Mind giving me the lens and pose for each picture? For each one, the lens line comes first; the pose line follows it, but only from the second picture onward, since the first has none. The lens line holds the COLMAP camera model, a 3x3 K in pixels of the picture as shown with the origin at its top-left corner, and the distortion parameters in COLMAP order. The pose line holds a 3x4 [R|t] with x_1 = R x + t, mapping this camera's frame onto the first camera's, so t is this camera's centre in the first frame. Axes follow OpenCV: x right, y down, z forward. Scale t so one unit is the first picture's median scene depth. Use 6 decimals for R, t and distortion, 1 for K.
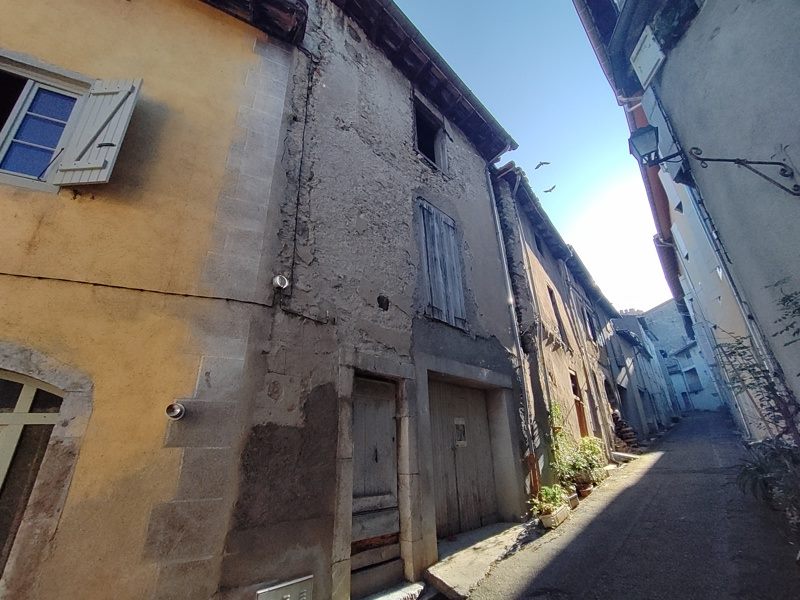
lens RADIAL K [[367.3, 0, 401.1], [0, 367.3, 305.1], [0, 0, 1]] dist [0.000379, 0.000322]
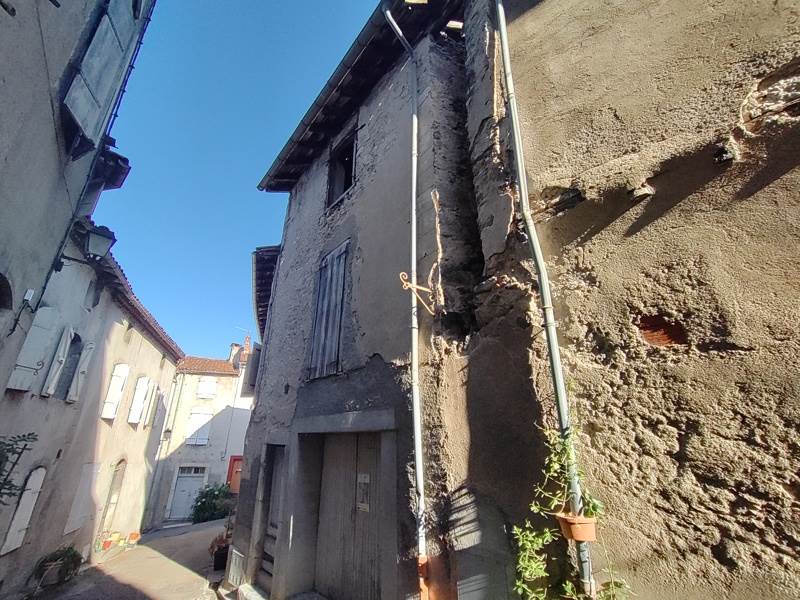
lens RADIAL K [[367.3, 0, 401.1], [0, 367.3, 305.1], [0, 0, 1]] dist [0.000379, 0.000322]
pose [[-0.125346, -0.323981, -0.937723, 1.067003], [0.378912, 0.857894, -0.347049, 0.301933], [0.916905, -0.398816, 0.015227, 1.230006]]
